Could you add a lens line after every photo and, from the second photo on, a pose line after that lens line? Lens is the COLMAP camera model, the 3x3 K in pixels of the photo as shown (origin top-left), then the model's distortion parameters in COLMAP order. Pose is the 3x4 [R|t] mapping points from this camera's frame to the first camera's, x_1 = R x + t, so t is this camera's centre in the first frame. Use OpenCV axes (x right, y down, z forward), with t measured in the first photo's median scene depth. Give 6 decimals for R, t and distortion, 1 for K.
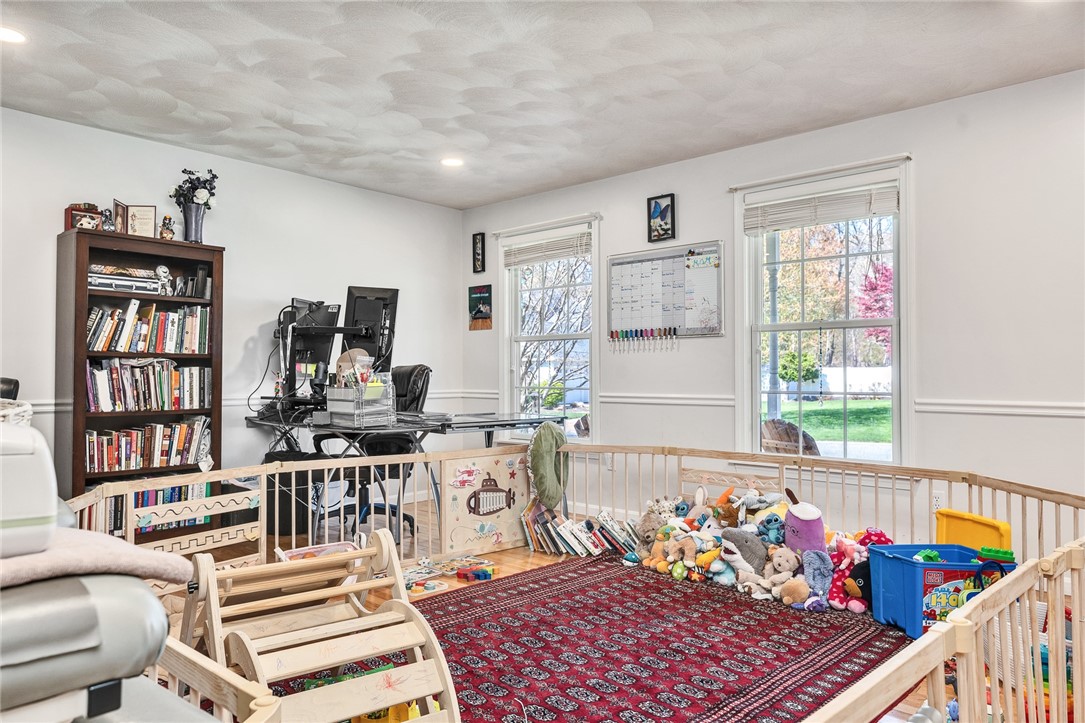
lens RADIAL K [[657.4, 0, 542.5], [0, 657.4, 361.5], [0, 0, 1]] dist [-0.007327, -0.000121]
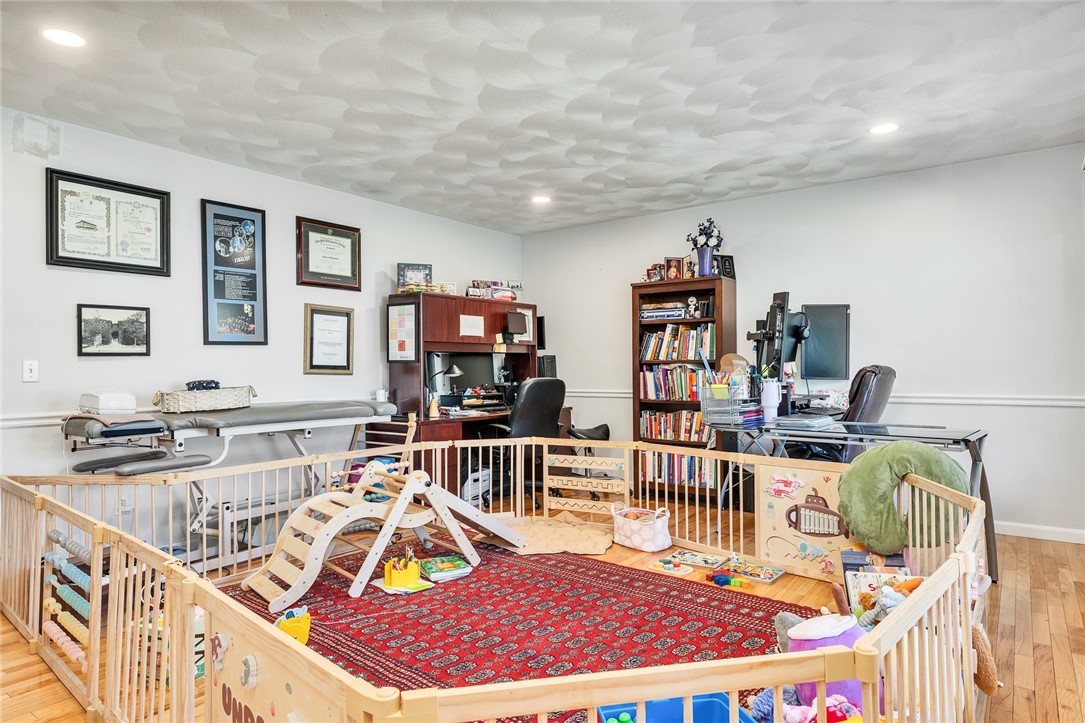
lens RADIAL K [[591.8, 0, 542.5], [0, 591.8, 361.5], [0, 0, 1]] dist [-0.024793, 0.000041]
pose [[0.158948, -0.016434, -0.987150, 0.642873], [0.022858, 0.999655, -0.012962, -0.000145], [0.987022, -0.020504, 0.159269, 0.514296]]
